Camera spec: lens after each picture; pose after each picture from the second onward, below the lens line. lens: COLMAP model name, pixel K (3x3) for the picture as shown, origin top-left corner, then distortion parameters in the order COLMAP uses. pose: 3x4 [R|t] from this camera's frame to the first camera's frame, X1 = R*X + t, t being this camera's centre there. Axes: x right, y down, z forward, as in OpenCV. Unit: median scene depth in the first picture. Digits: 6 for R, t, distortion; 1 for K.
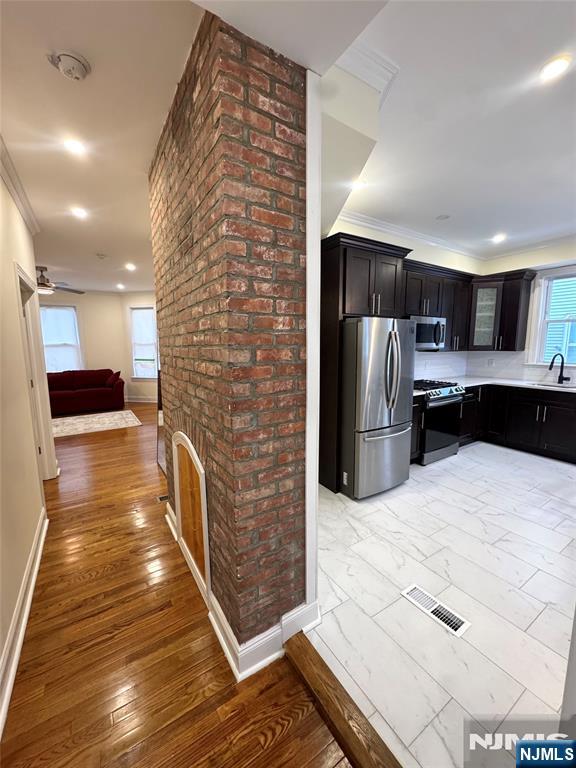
lens RADIAL K [[305.9, 0, 286.6], [0, 305.9, 383.6], [0, 0, 1]] dist [-0.006668, 0.001485]
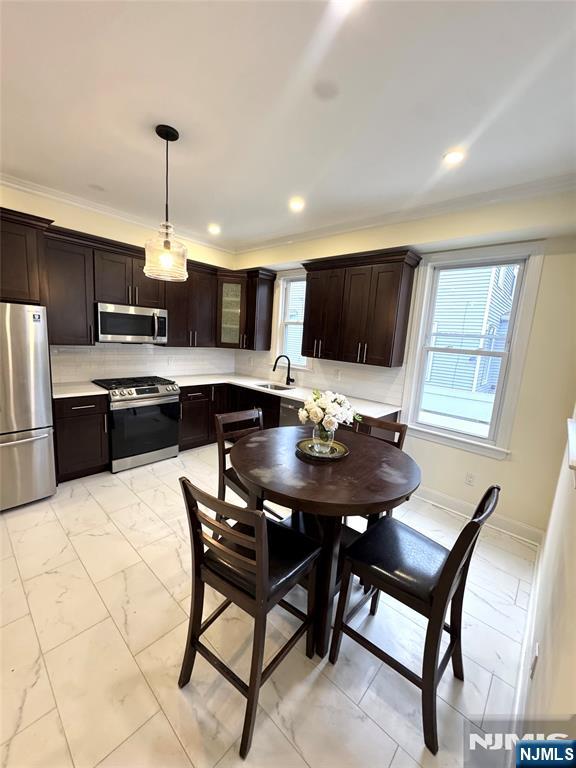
lens RADIAL K [[305.9, 0, 286.6], [0, 305.9, 382.9], [0, 0, 1]] dist [-0.006668, 0.001485]
pose [[0.961627, 0.025785, 0.273146, 0.659945], [-0.033718, 0.999134, 0.024388, -0.032833], [-0.272281, -0.032662, 0.961663, 0.016593]]
